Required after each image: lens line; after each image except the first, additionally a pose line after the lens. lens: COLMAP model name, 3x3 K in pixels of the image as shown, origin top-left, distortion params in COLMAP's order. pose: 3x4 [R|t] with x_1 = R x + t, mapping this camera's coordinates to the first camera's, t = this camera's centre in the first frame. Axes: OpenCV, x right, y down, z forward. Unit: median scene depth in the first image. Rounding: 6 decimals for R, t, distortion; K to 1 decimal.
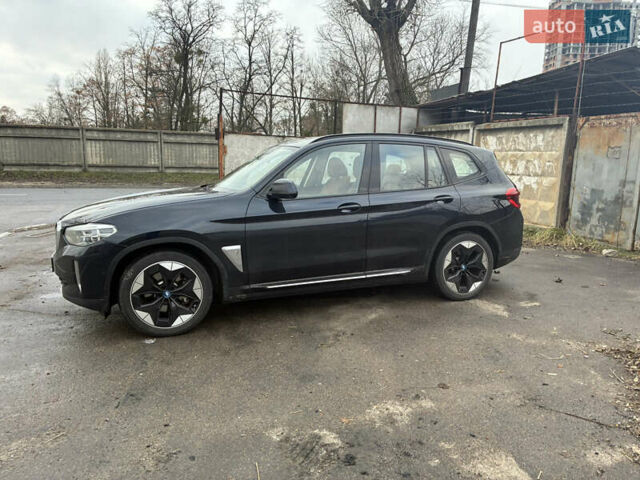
lens RADIAL K [[486.0, 0, 325.2], [0, 486.0, 241.4], [0, 0, 1]] dist [0.028519, -0.007768]
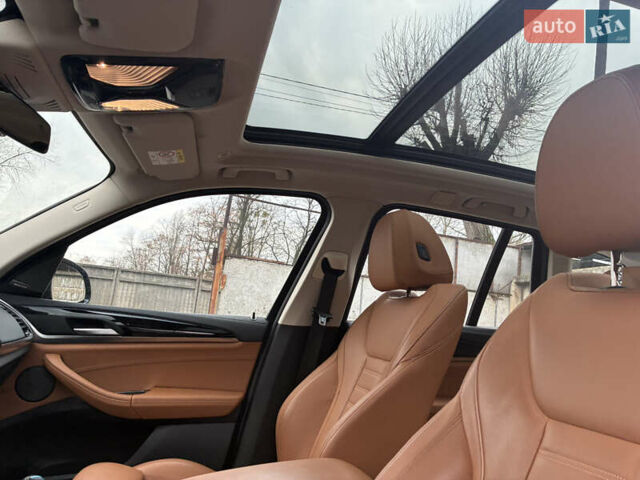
lens RADIAL K [[495.3, 0, 321.6], [0, 495.3, 238.0], [0, 0, 1]] dist [0.016555, 0.002805]
pose [[0.989701, 0.060611, -0.129688, 0.005915], [-0.100949, 0.937834, -0.332079, -0.030088], [0.101498, 0.341751, 0.934294, 0.324951]]
